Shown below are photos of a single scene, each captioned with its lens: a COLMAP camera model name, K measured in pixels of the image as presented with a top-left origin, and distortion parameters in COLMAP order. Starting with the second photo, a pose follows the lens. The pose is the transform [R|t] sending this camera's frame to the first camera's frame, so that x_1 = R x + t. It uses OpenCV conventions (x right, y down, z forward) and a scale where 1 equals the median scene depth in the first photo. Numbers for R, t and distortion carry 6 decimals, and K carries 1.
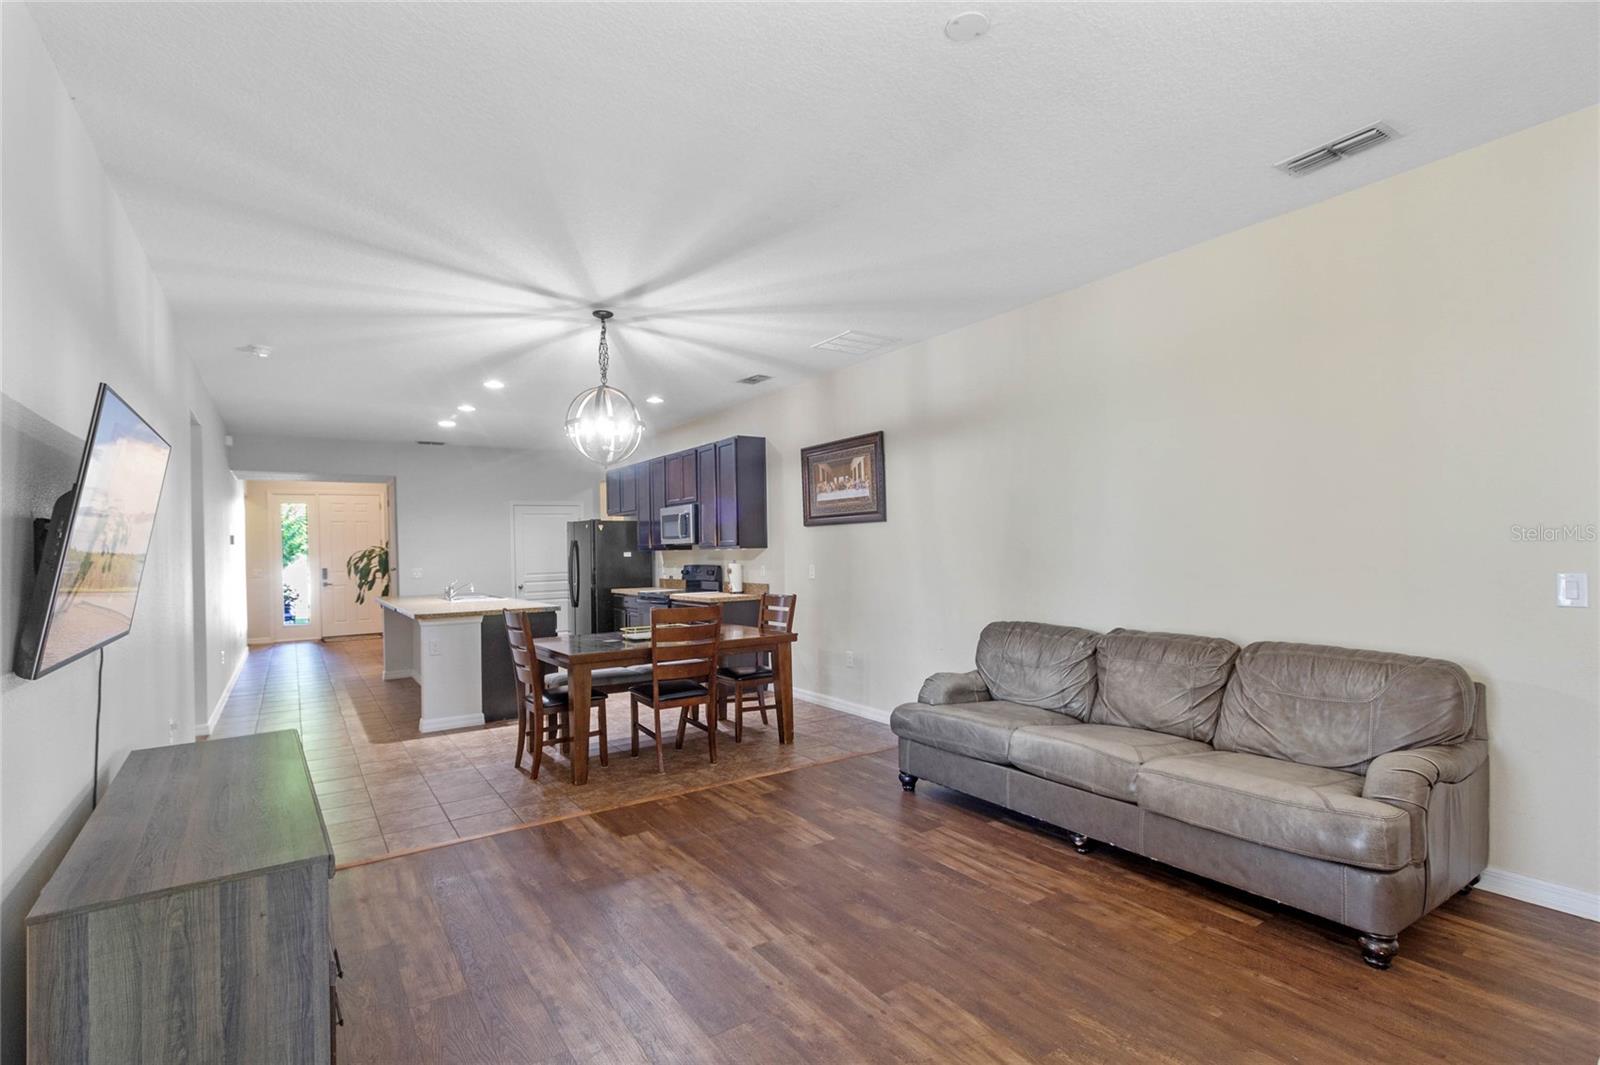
lens RADIAL K [[746.4, 0, 780.8], [0, 746.4, 544.2], [0, 0, 1]] dist [0.001161, 0.000092]
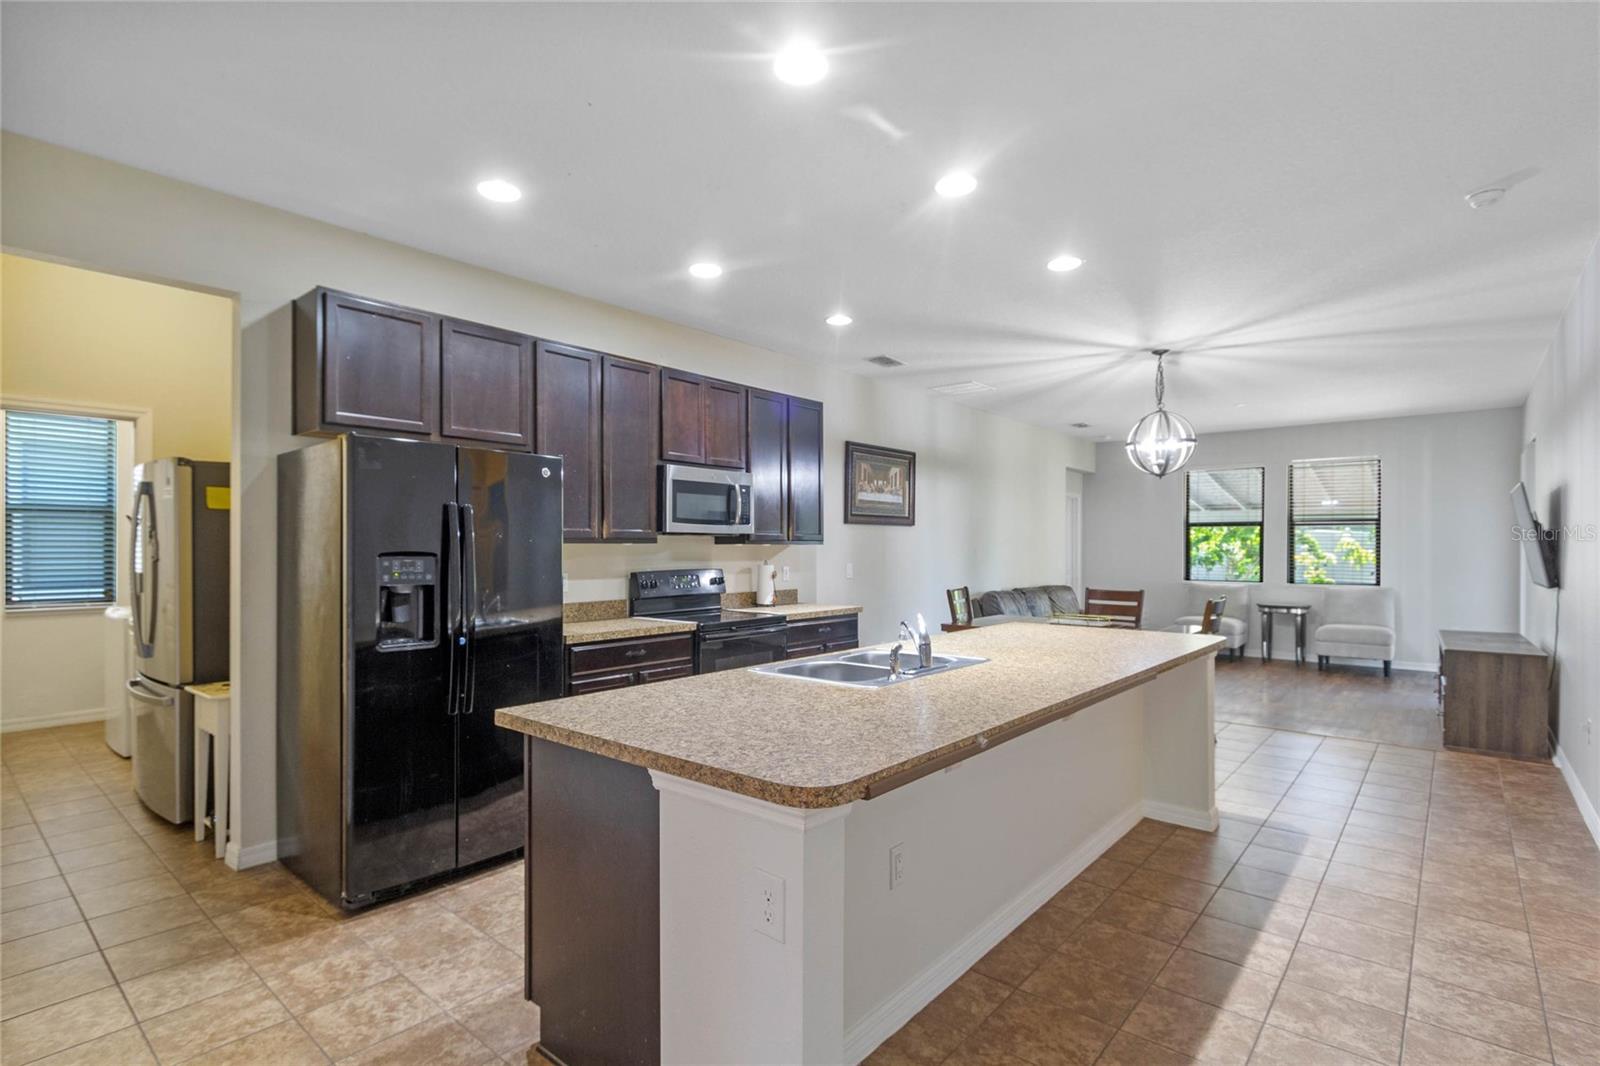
lens RADIAL K [[765.4, 0, 794.9], [0, 765.4, 546.3], [0, 0, 1]] dist [0.000444, -0.000313]
pose [[-0.272166, 0.021041, 0.962020, -1.018300], [-0.002588, 0.999741, -0.022598, 0.031662], [-0.962247, -0.008640, -0.272041, 1.531299]]
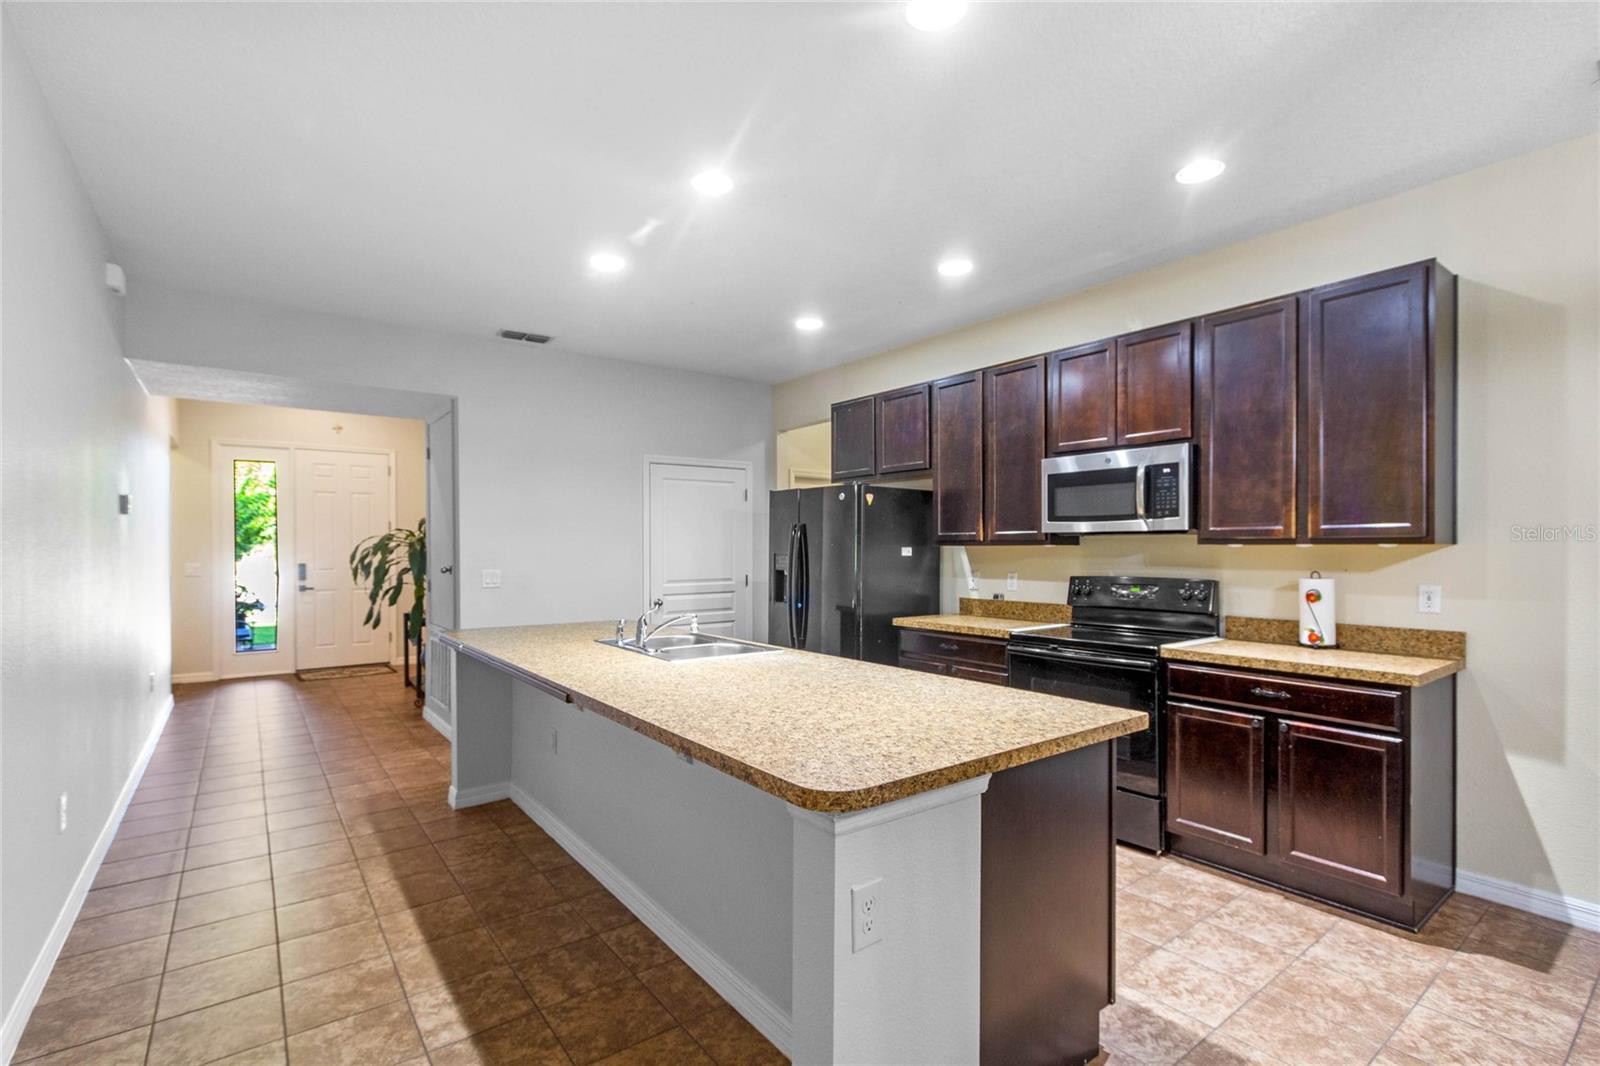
lens RADIAL K [[728.9, 0, 775.7], [0, 728.9, 548.2], [0, 0, 1]] dist [0.004112, -0.000539]
pose [[0.998564, 0.020355, 0.049557, -0.517940], [-0.020670, 0.999769, 0.005844, 0.015707], [-0.049426, -0.006860, 0.998754, 0.774530]]
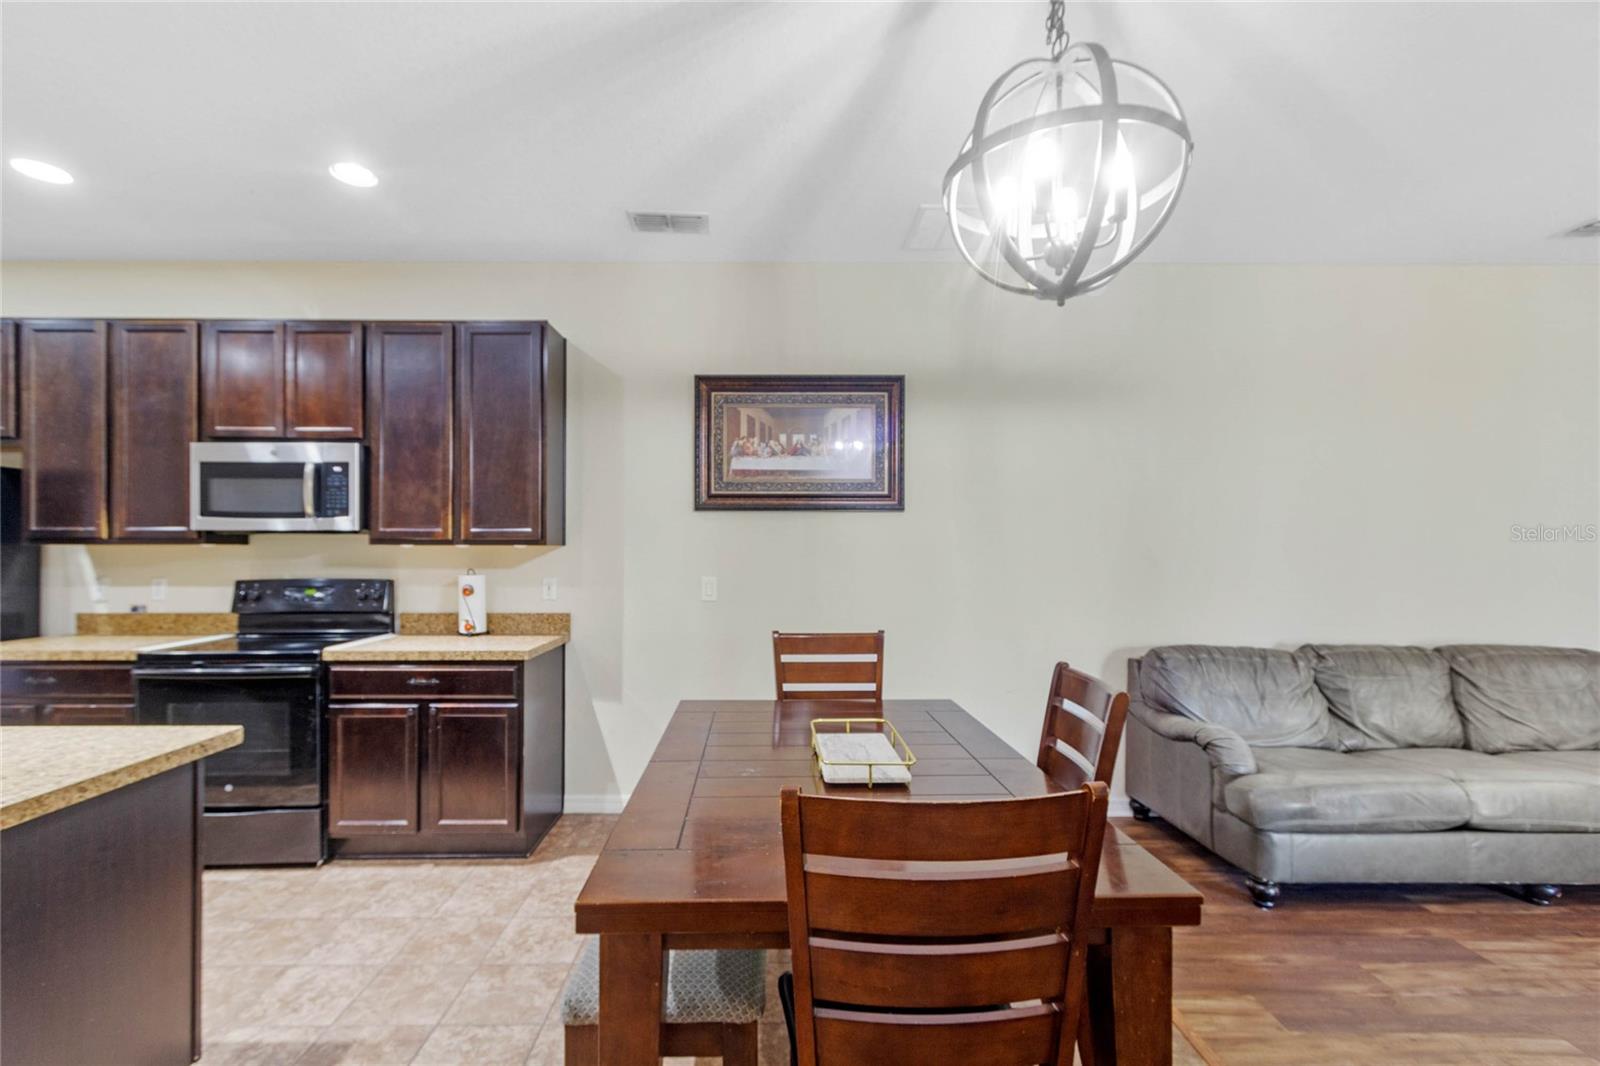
lens RADIAL K [[728.9, 0, 775.7], [0, 728.9, 548.2], [0, 0, 1]] dist [0.004112, -0.000539]
pose [[0.544358, 0.021953, 0.838566, -0.468566], [-0.018797, 0.999726, -0.013970, 0.013997], [-0.838643, -0.008158, 0.544621, 0.741138]]
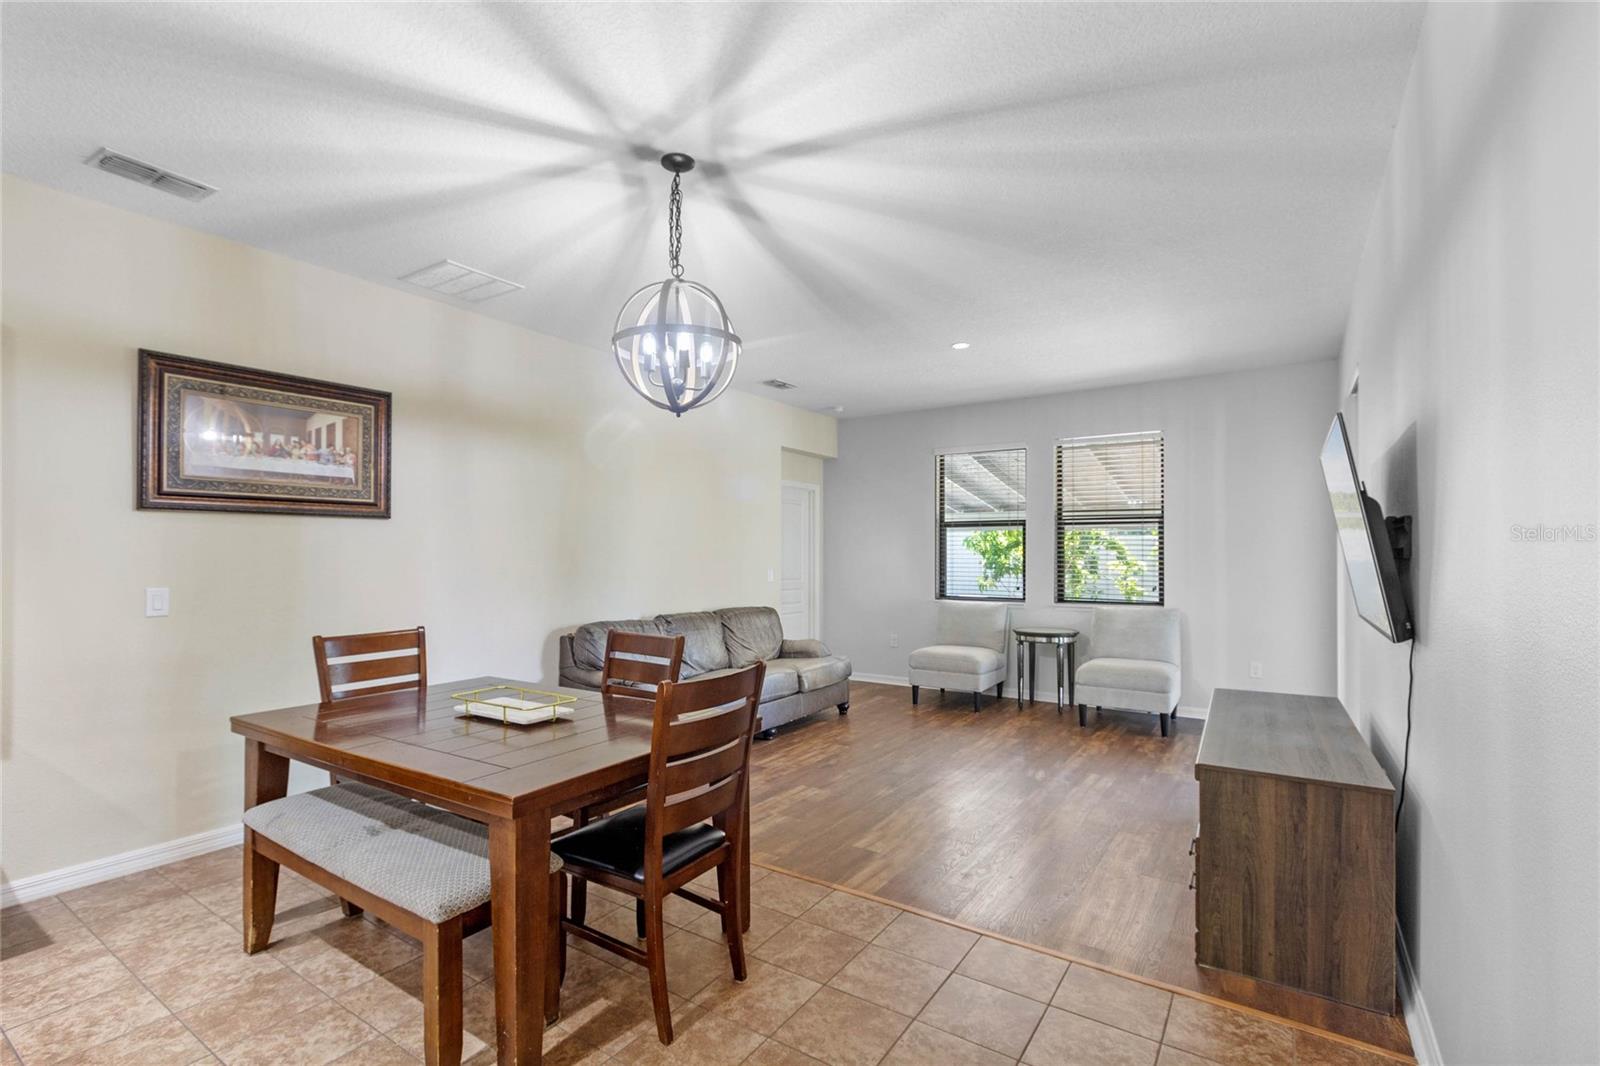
lens RADIAL K [[726.6, 0, 784.8], [0, 726.6, 547.2], [0, 0, 1]] dist [0.001922, 0.000087]
pose [[-0.378229, 0.029075, 0.925255, -0.648796], [0.001997, 0.999530, -0.030593, 0.018576], [-0.925710, -0.009723, -0.378109, 0.913322]]
